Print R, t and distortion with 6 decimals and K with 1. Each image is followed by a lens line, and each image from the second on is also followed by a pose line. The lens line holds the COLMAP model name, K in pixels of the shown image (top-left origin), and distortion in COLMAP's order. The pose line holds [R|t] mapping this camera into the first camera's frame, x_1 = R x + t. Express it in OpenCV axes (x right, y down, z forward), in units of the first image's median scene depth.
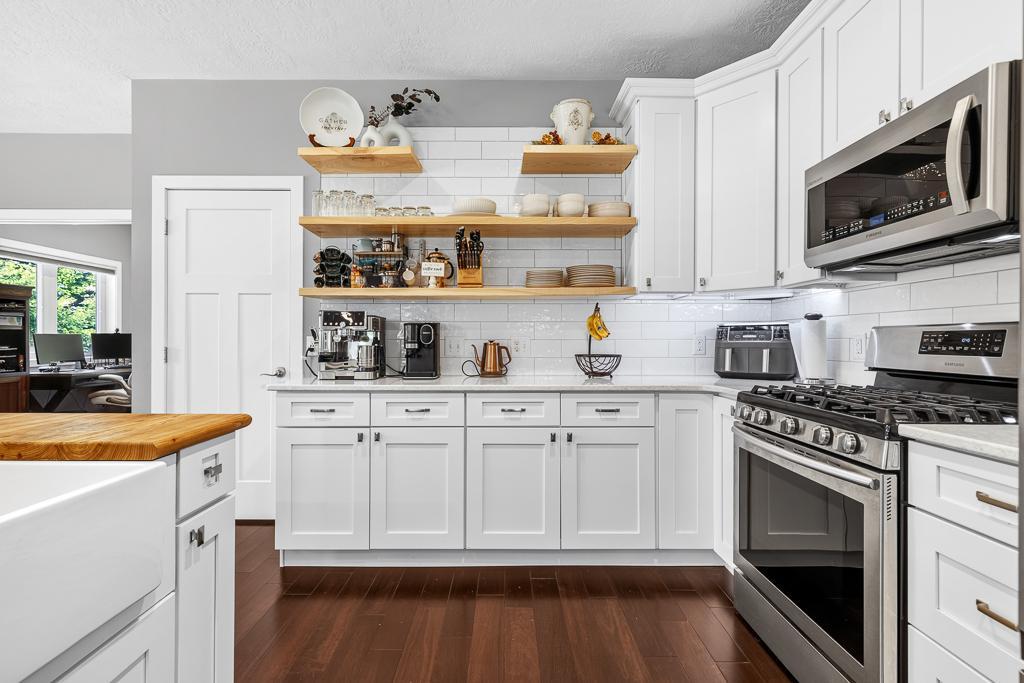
lens RADIAL K [[464.4, 0, 501.9], [0, 464.4, 338.4], [0, 0, 1]] dist [0.002759, -0.001462]
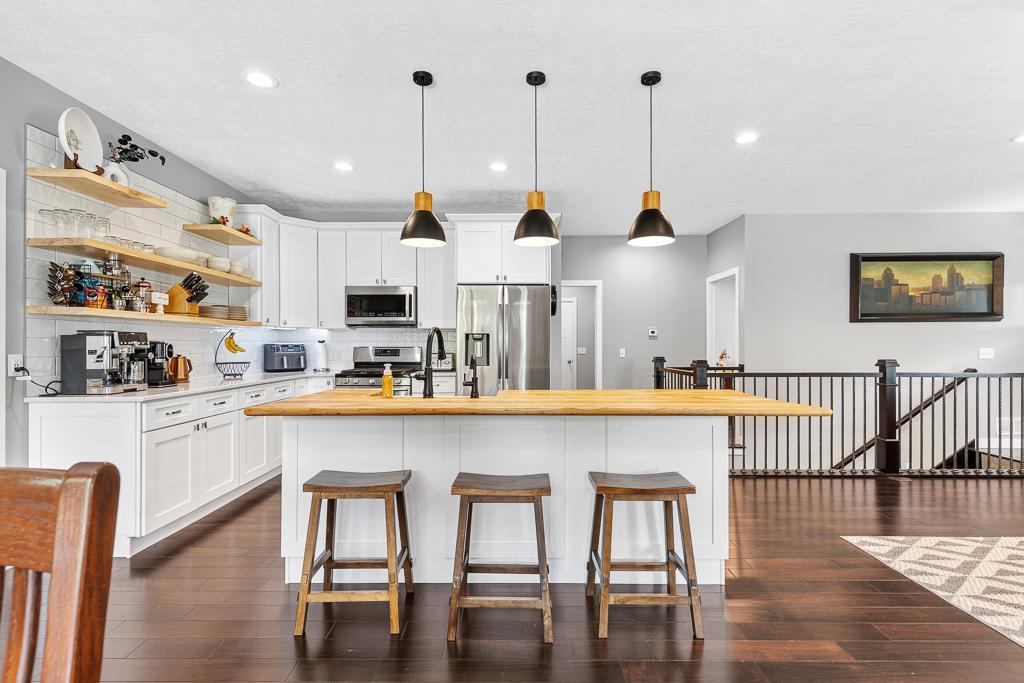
lens RADIAL K [[464.4, 0, 518.5], [0, 464.4, 346.3], [0, 0, 1]] dist [0.002759, -0.001462]
pose [[-0.007198, -0.002056, 0.999972, -1.396139], [-0.000094, 0.999998, 0.002056, -0.023296], [-0.999974, -0.000079, -0.007198, 0.050539]]
